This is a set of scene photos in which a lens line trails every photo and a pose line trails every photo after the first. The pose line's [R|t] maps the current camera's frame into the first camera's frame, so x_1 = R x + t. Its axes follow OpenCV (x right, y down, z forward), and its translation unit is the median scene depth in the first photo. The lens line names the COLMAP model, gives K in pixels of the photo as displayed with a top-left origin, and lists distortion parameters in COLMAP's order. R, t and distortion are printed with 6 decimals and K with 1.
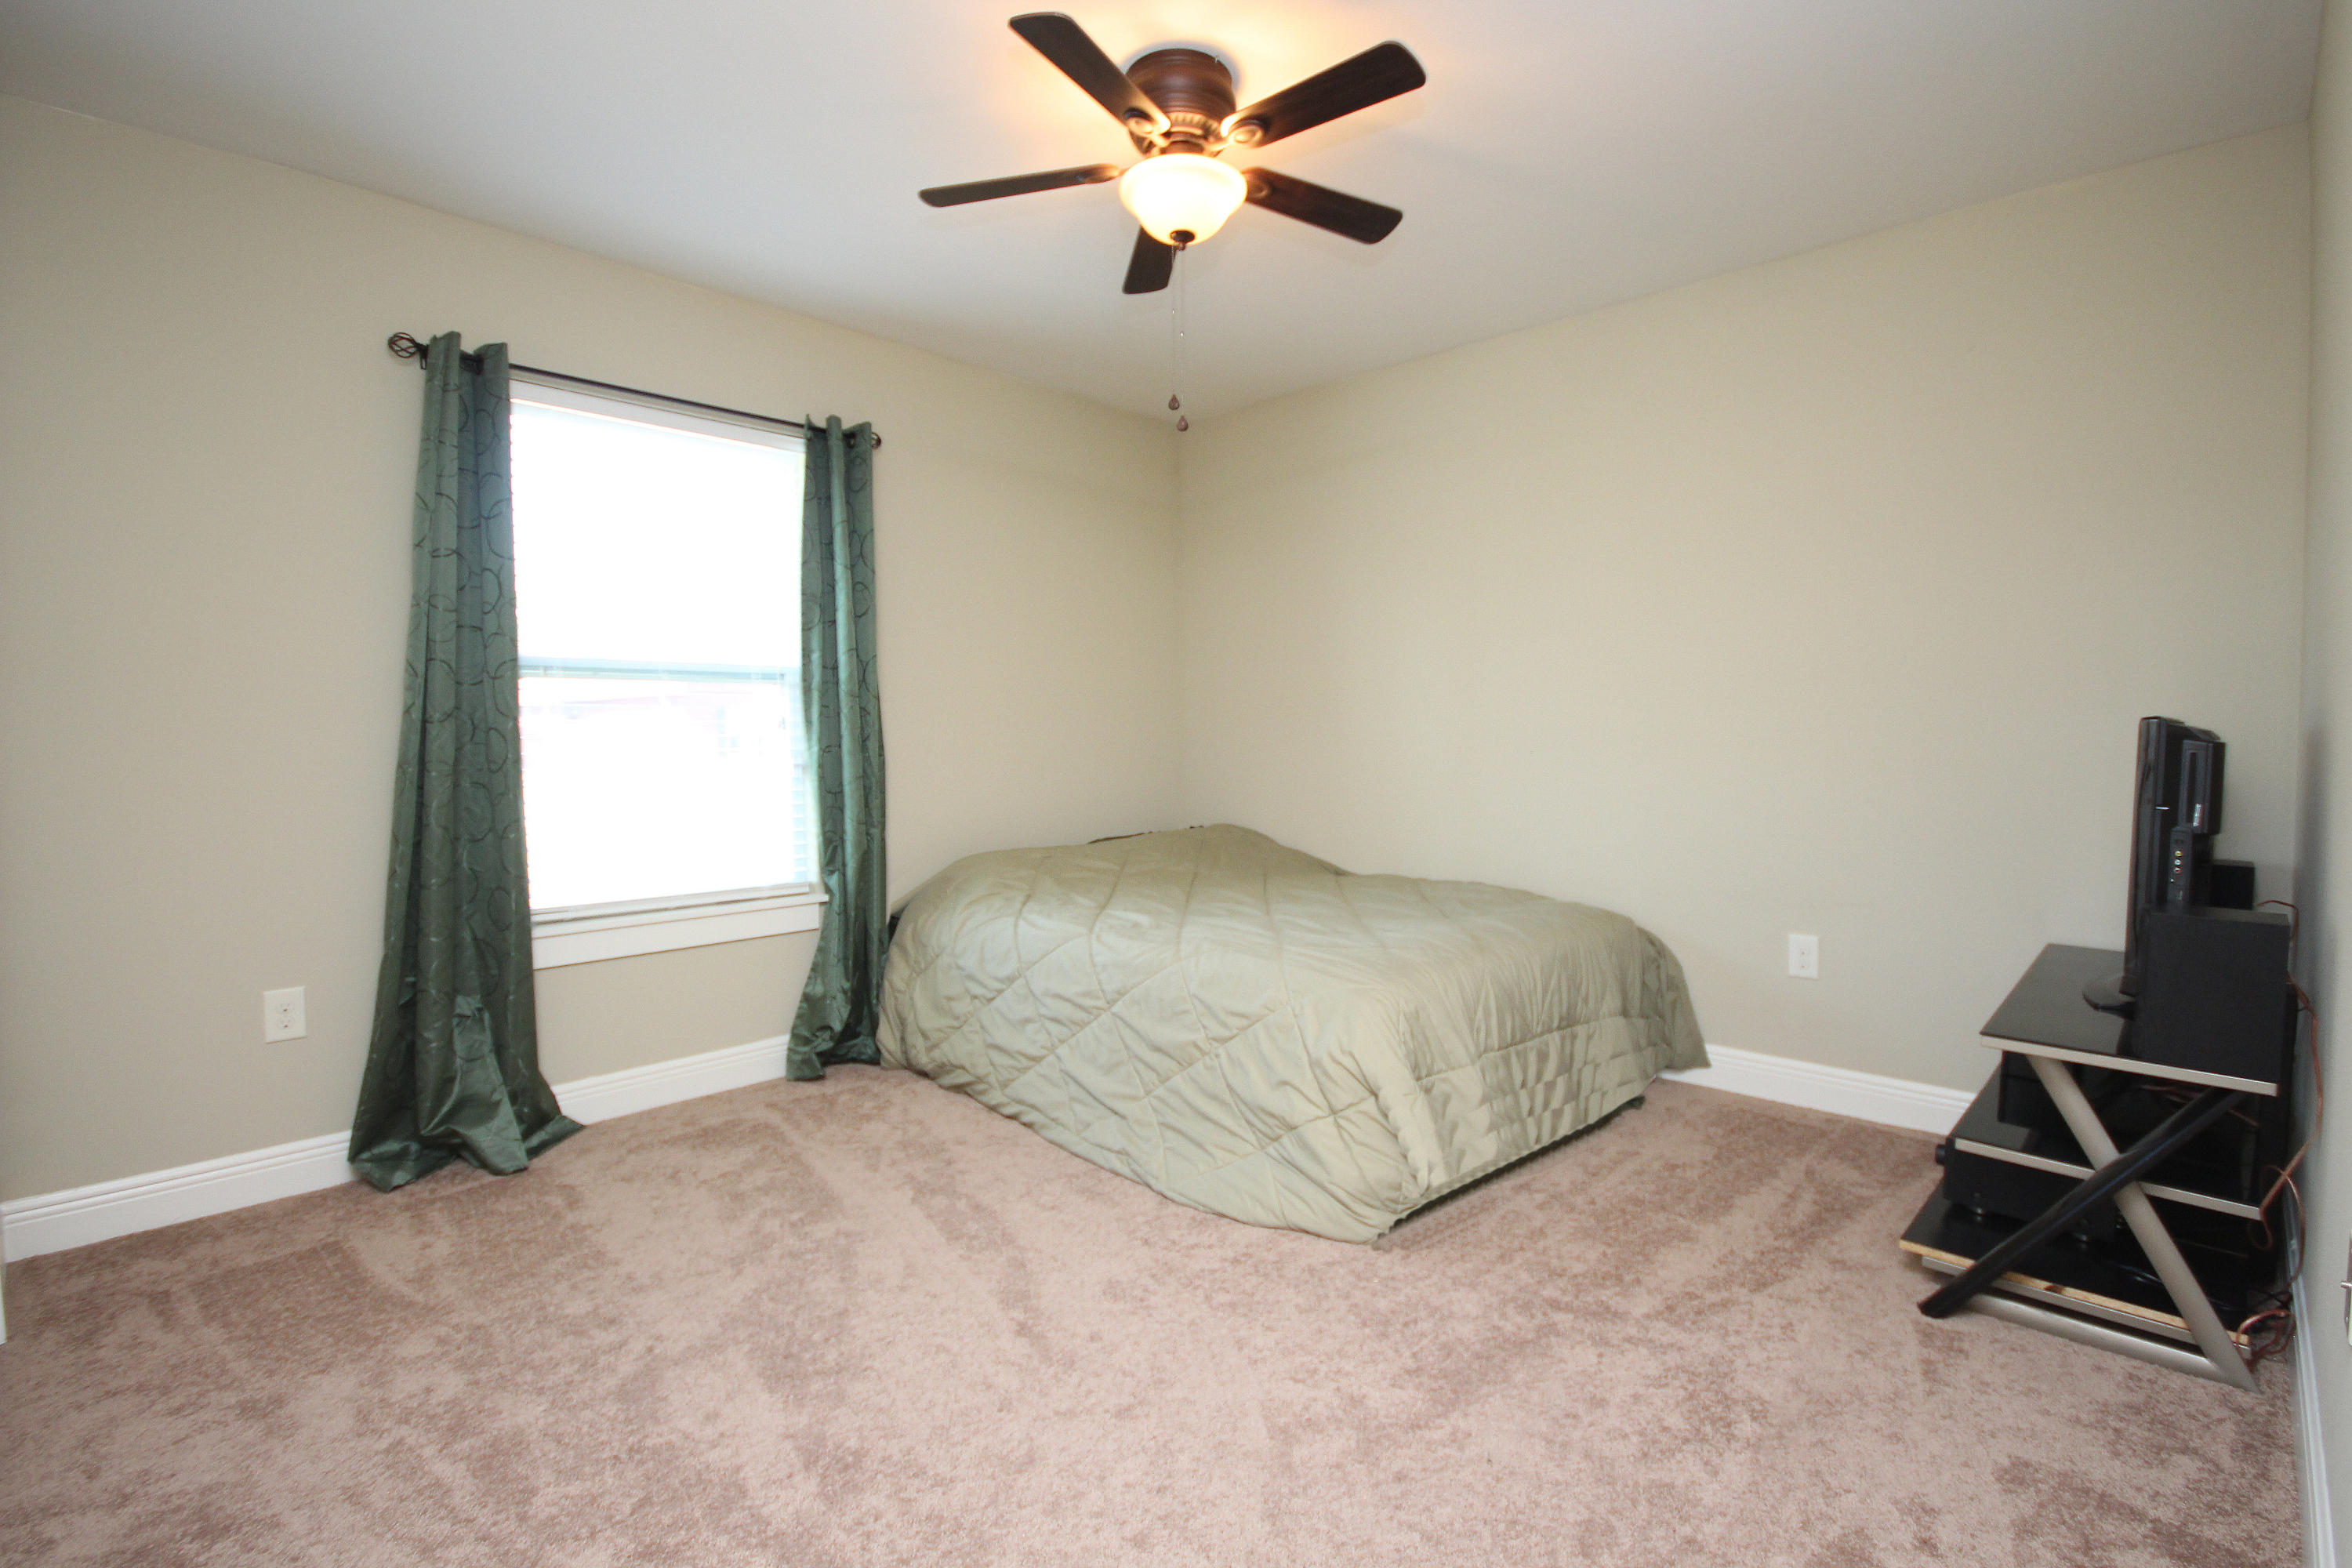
lens RADIAL K [[1092.4, 0, 1178.0], [0, 1092.4, 788.3], [0, 0, 1]] dist [-0.000288, -0.003623]
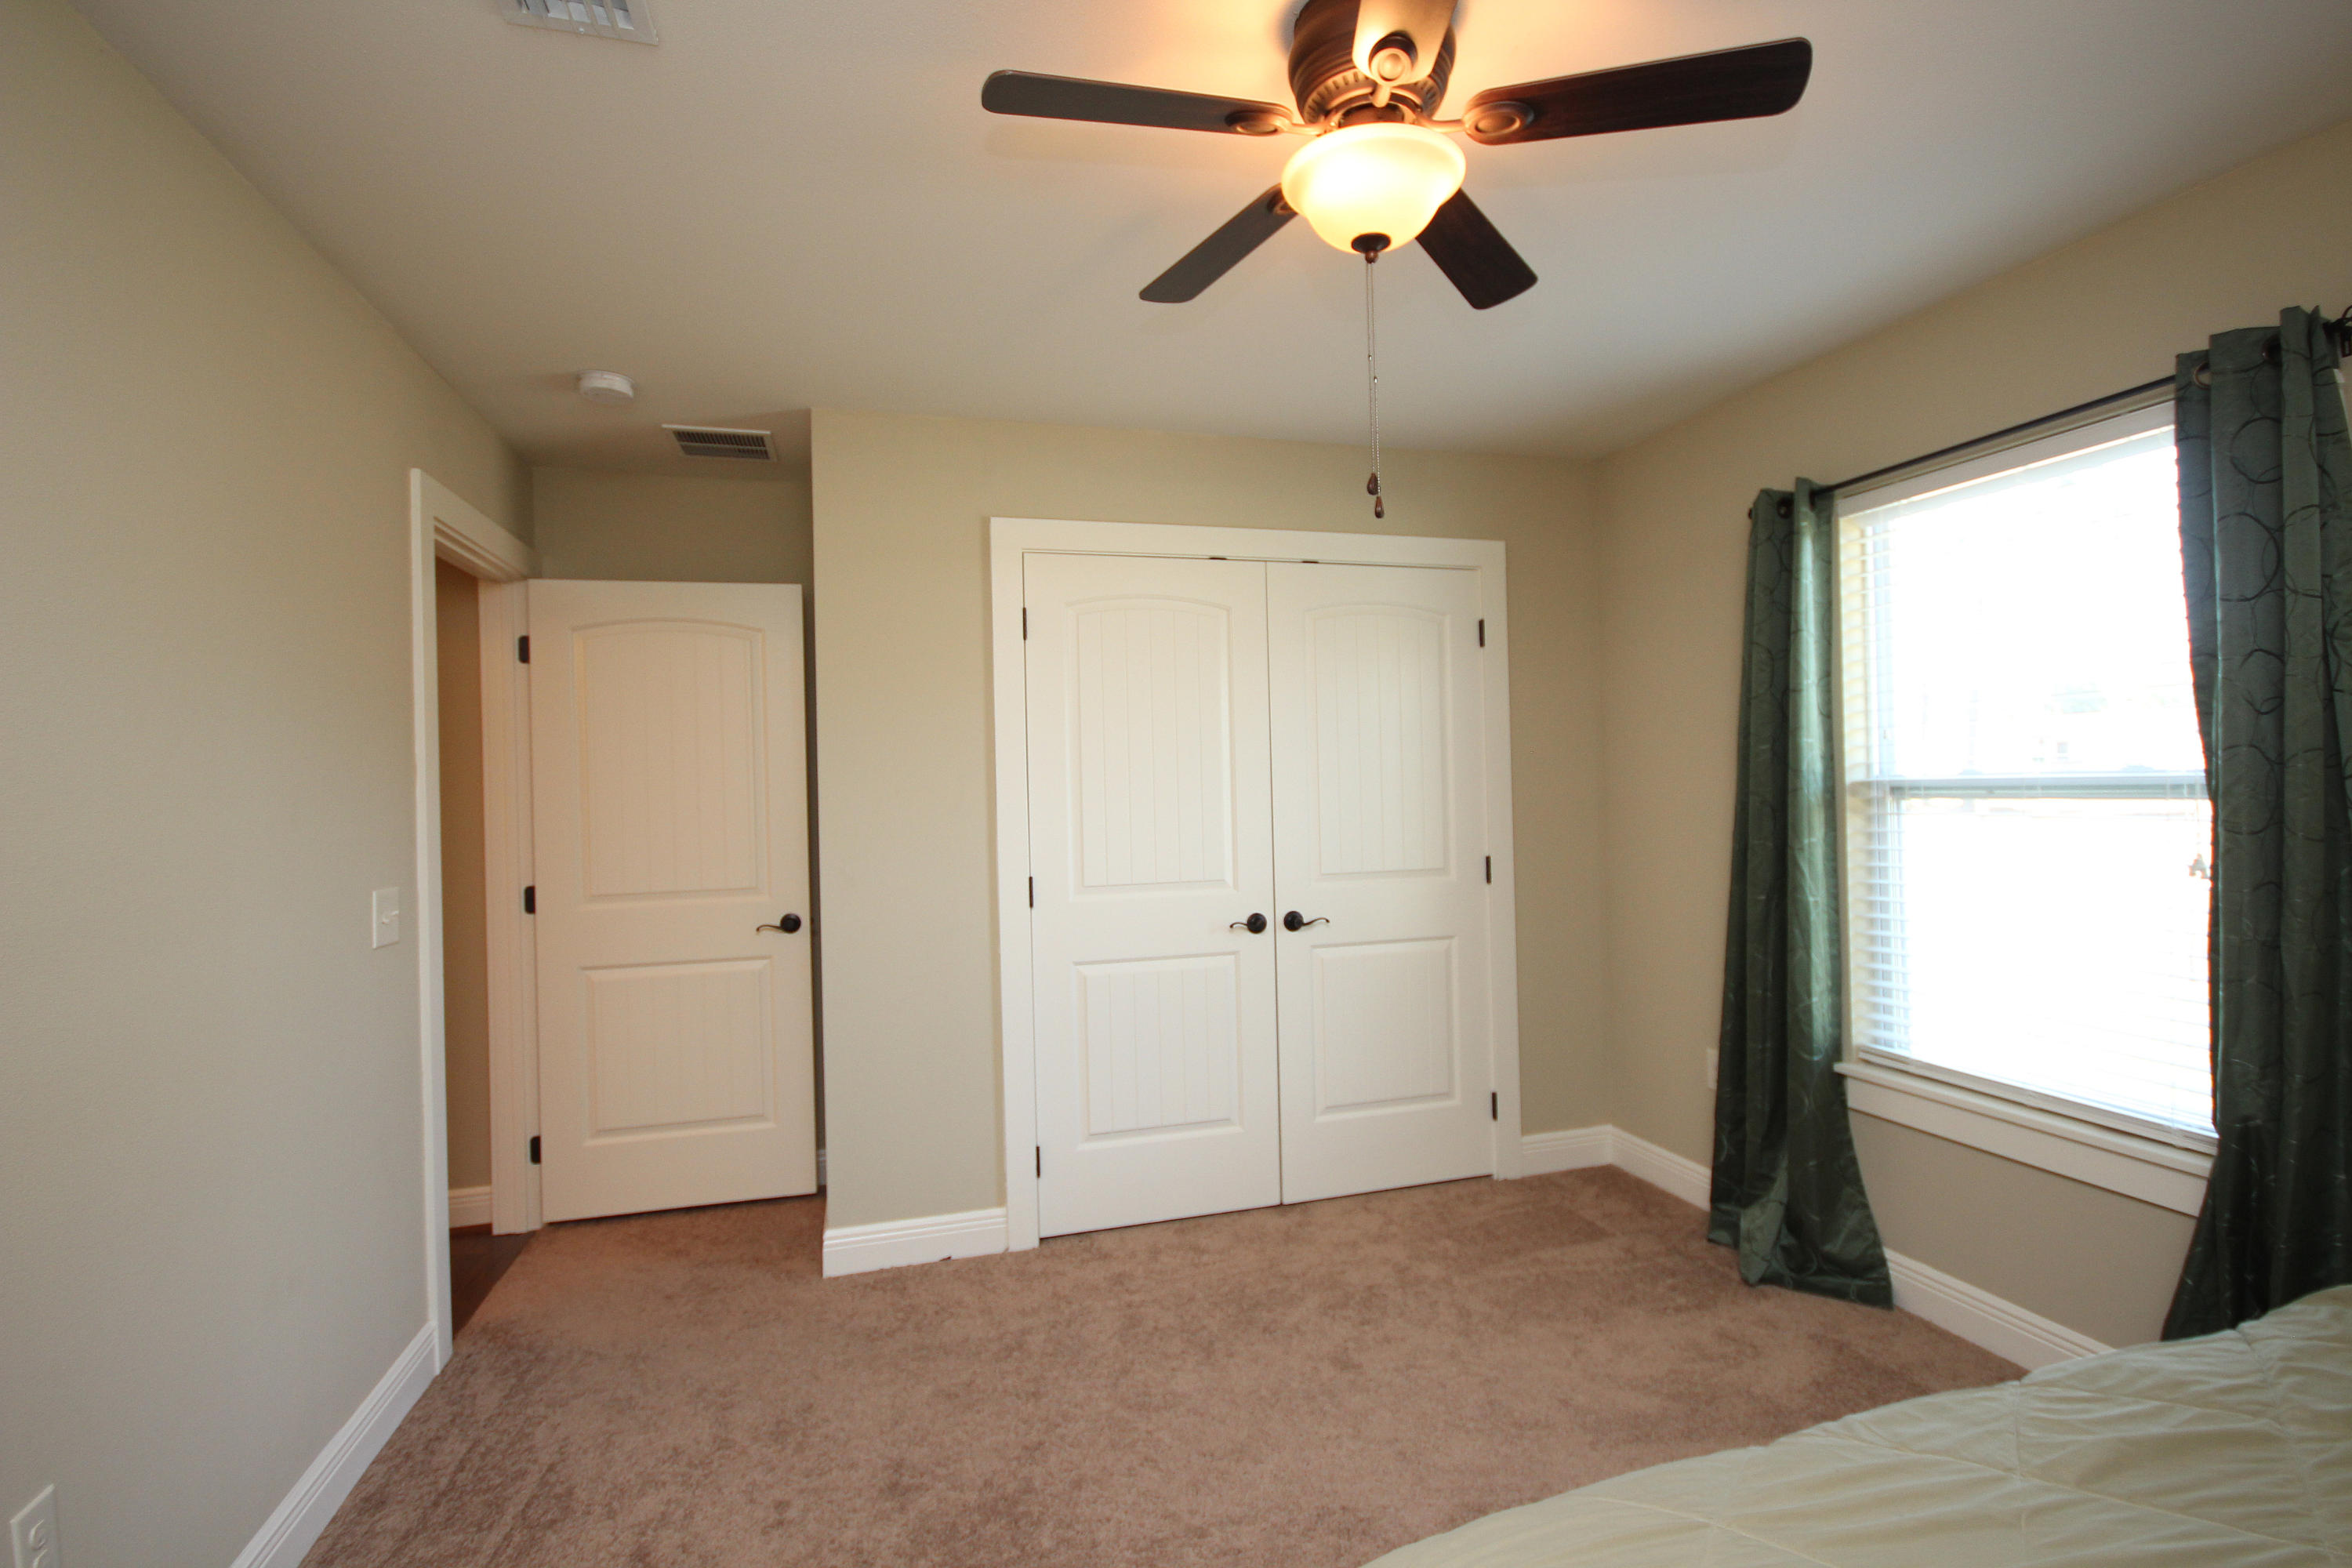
lens RADIAL K [[1092.4, 0, 1174.9], [0, 1092.4, 786.6], [0, 0, 1]] dist [-0.000288, -0.003623]
pose [[-0.501864, 0.012557, -0.864855, 0.514329], [-0.031680, 0.998957, 0.032888, -0.124342], [0.864366, 0.043904, -0.500943, 0.954677]]
